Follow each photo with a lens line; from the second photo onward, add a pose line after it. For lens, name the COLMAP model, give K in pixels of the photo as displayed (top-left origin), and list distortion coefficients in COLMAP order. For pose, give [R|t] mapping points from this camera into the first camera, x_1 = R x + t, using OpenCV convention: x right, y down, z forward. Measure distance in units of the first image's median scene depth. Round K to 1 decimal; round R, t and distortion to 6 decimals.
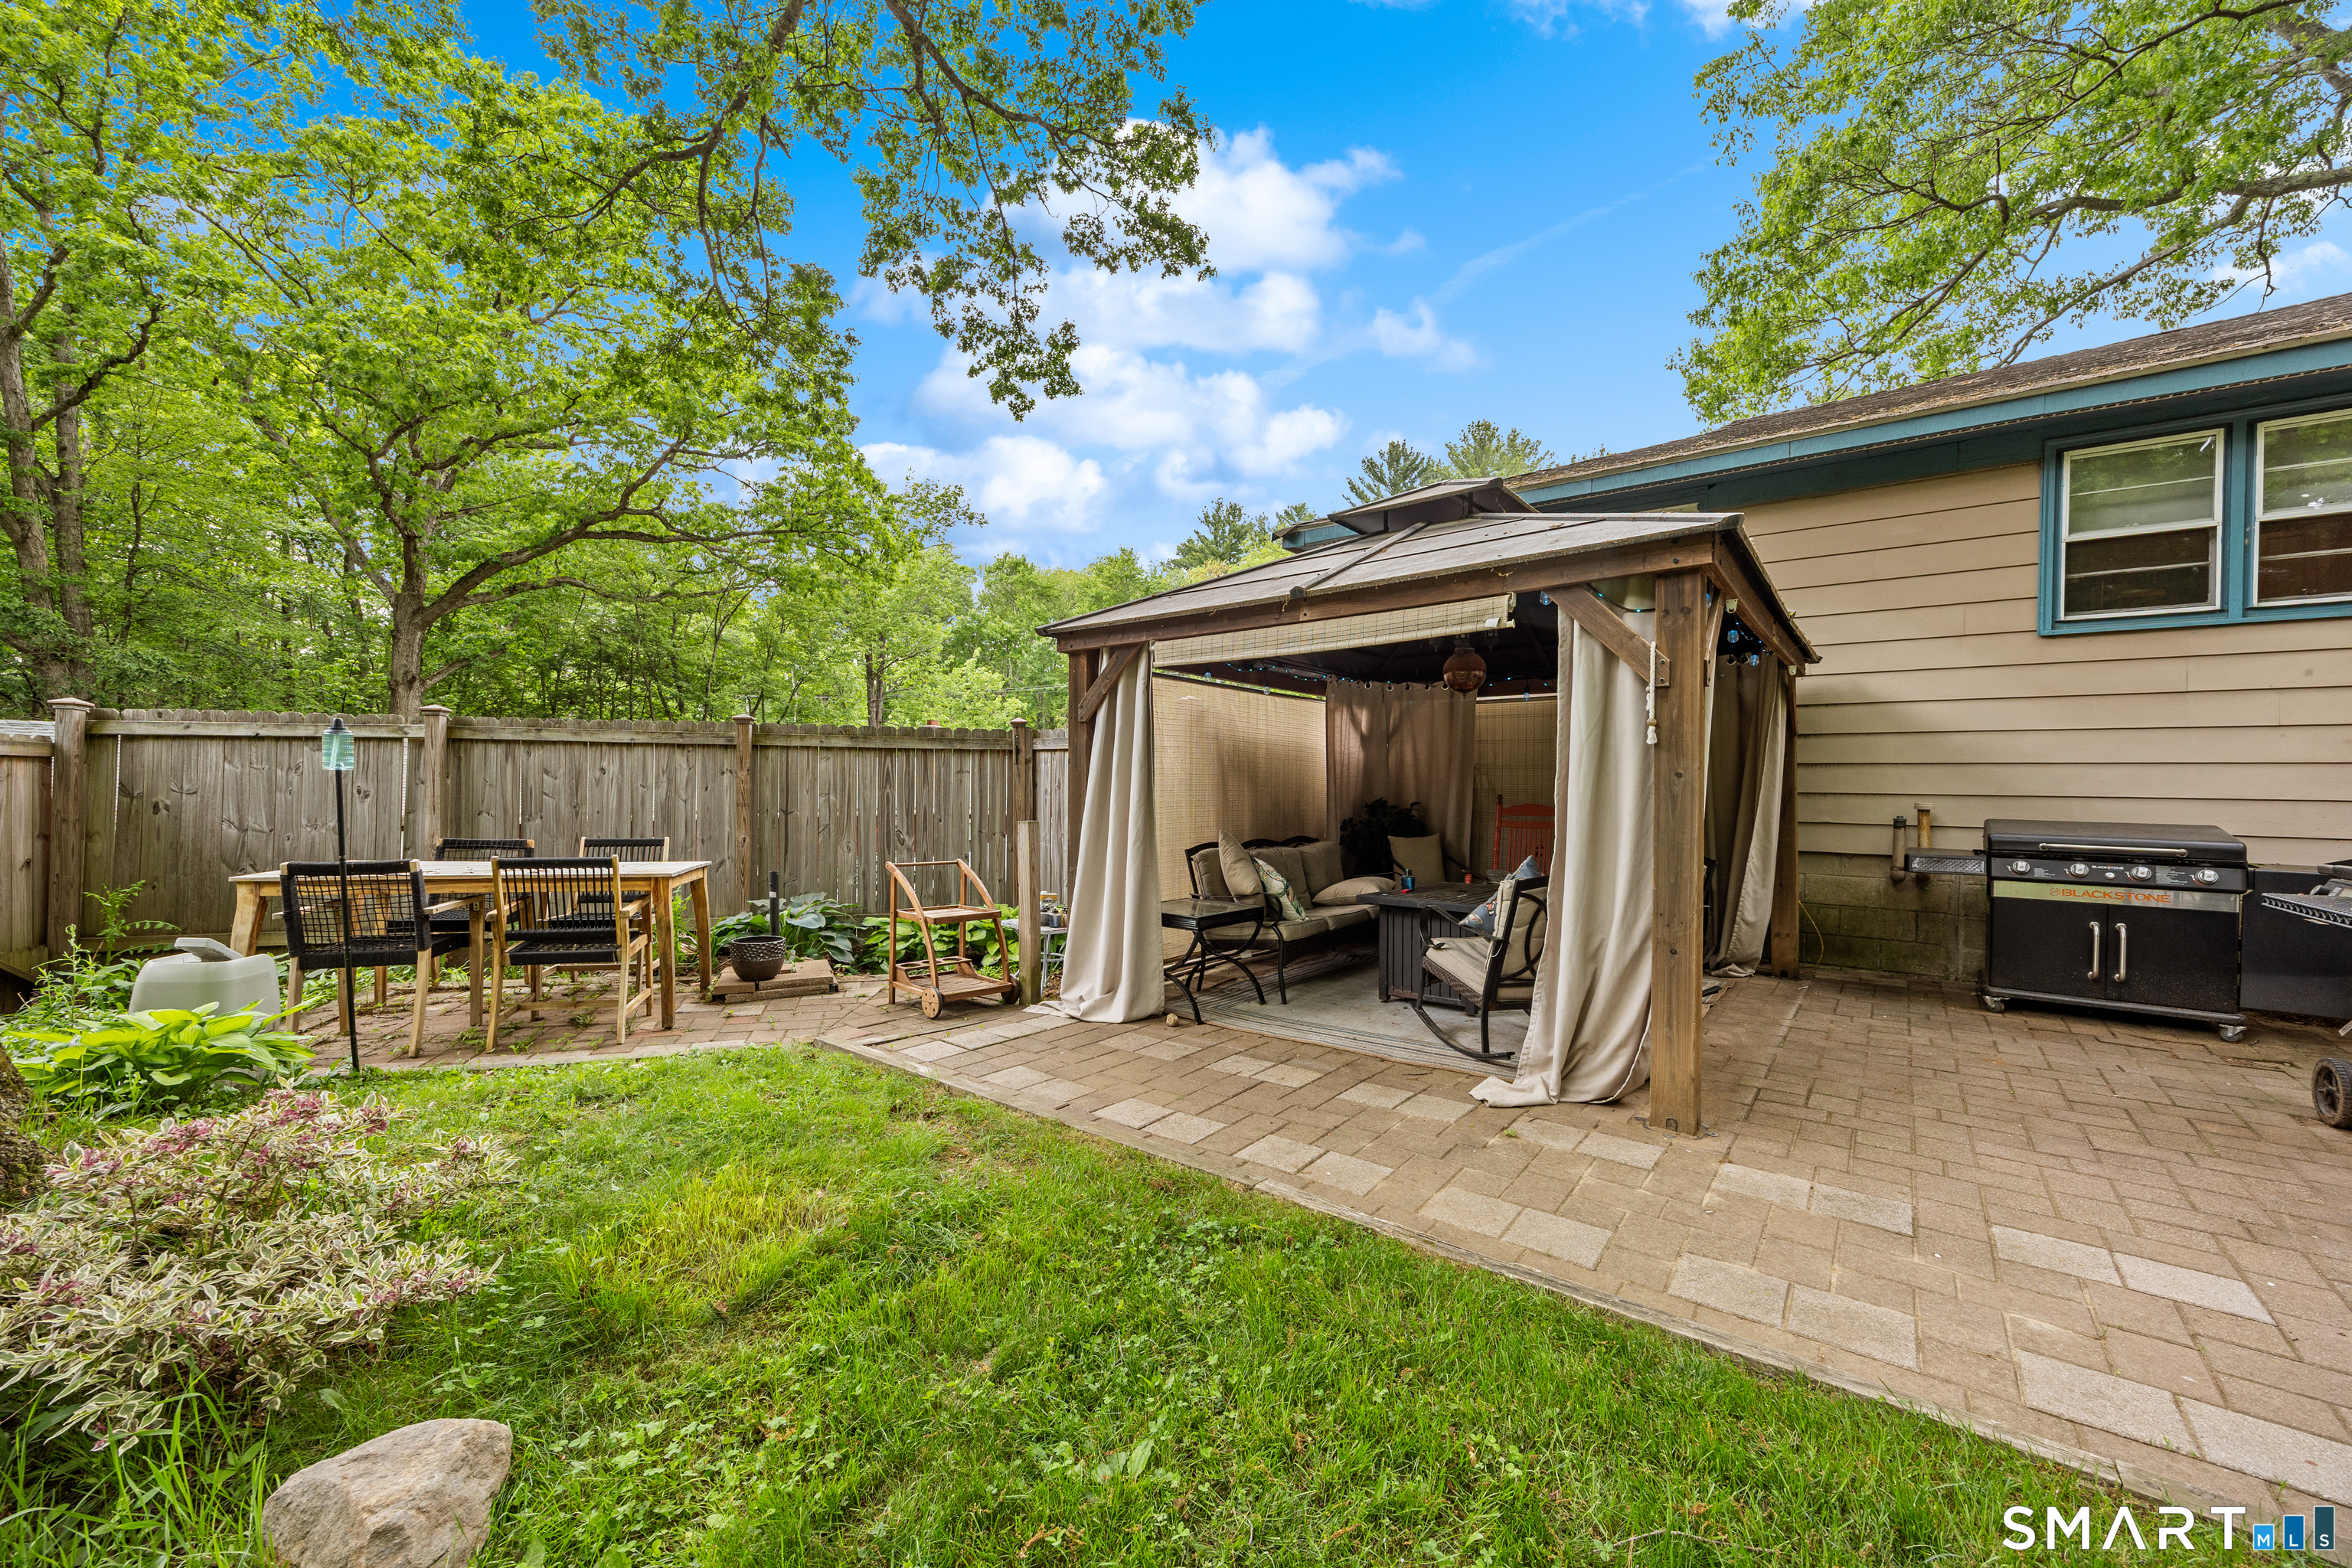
lens RADIAL K [[916.8, 0, 1166.3], [0, 916.8, 796.4], [0, 0, 1]] dist [-0.002194, -0.000104]
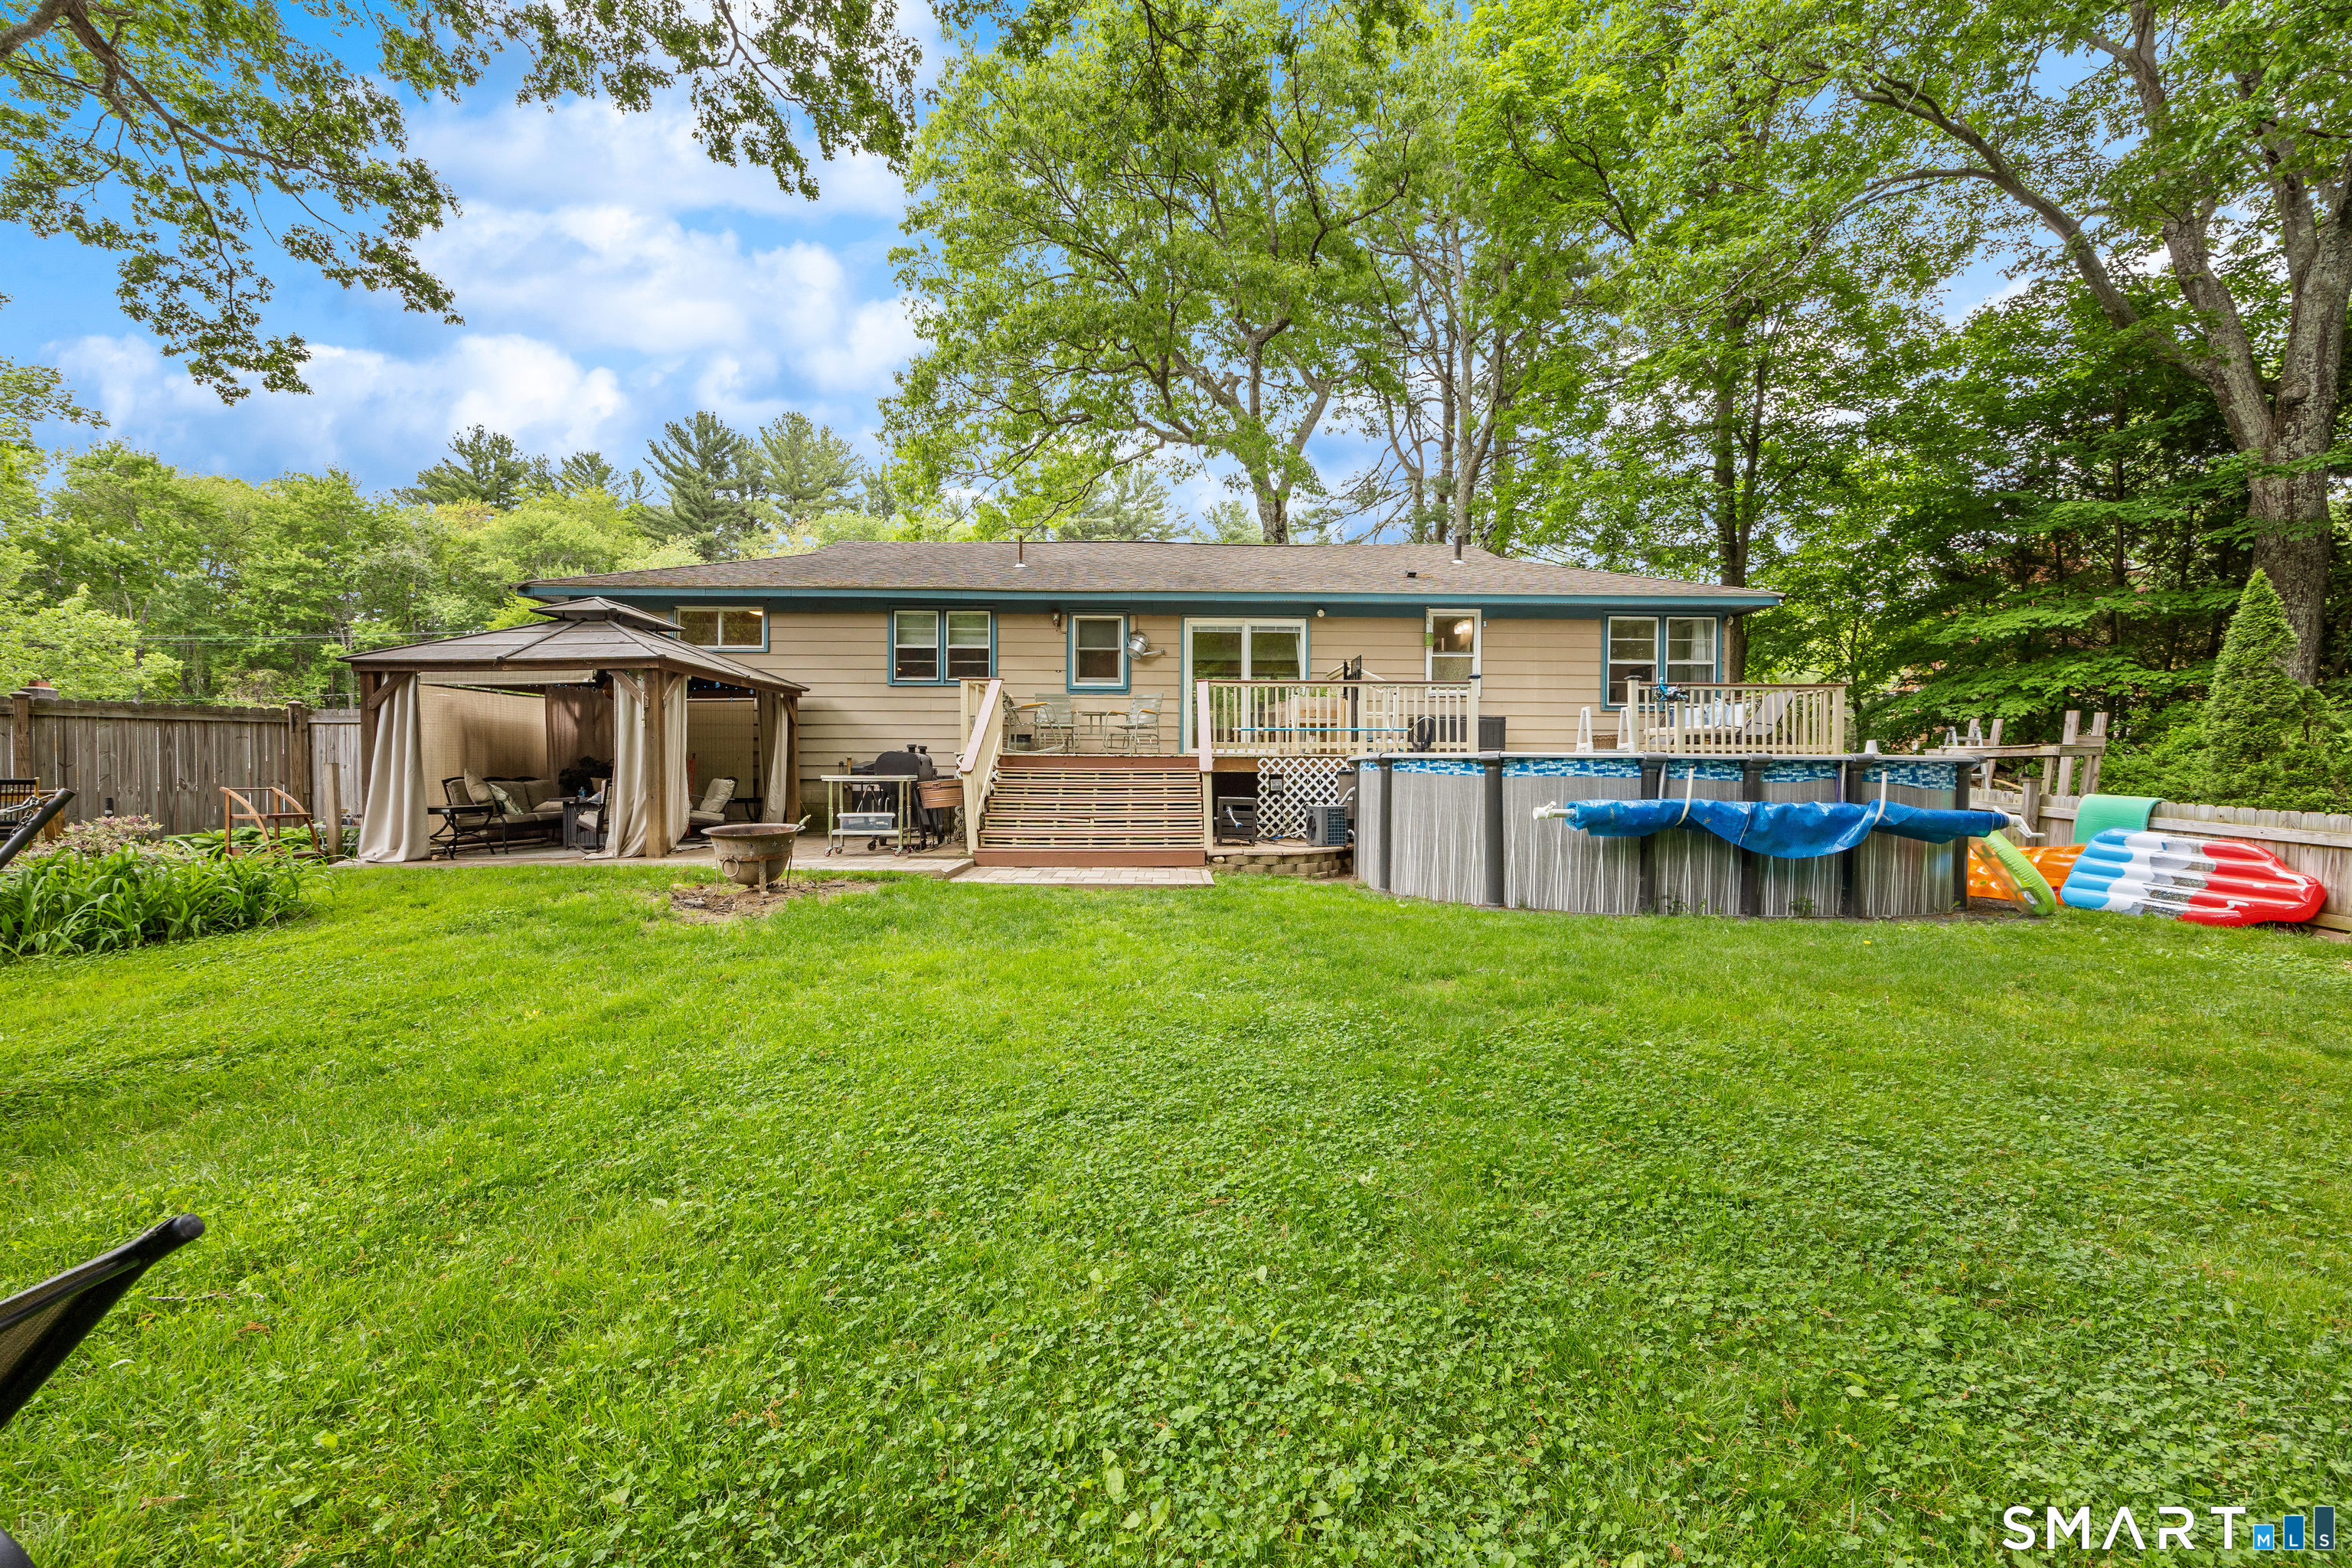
lens RADIAL K [[958.4, 0, 1192.4], [0, 958.4, 783.4], [0, 0, 1]] dist [-0.003635, -0.000136]
pose [[0.770931, -0.016674, 0.636700, -0.015201], [0.014309, 0.999858, 0.008859, 0.026921], [-0.636758, 0.002281, 0.771061, -0.553140]]
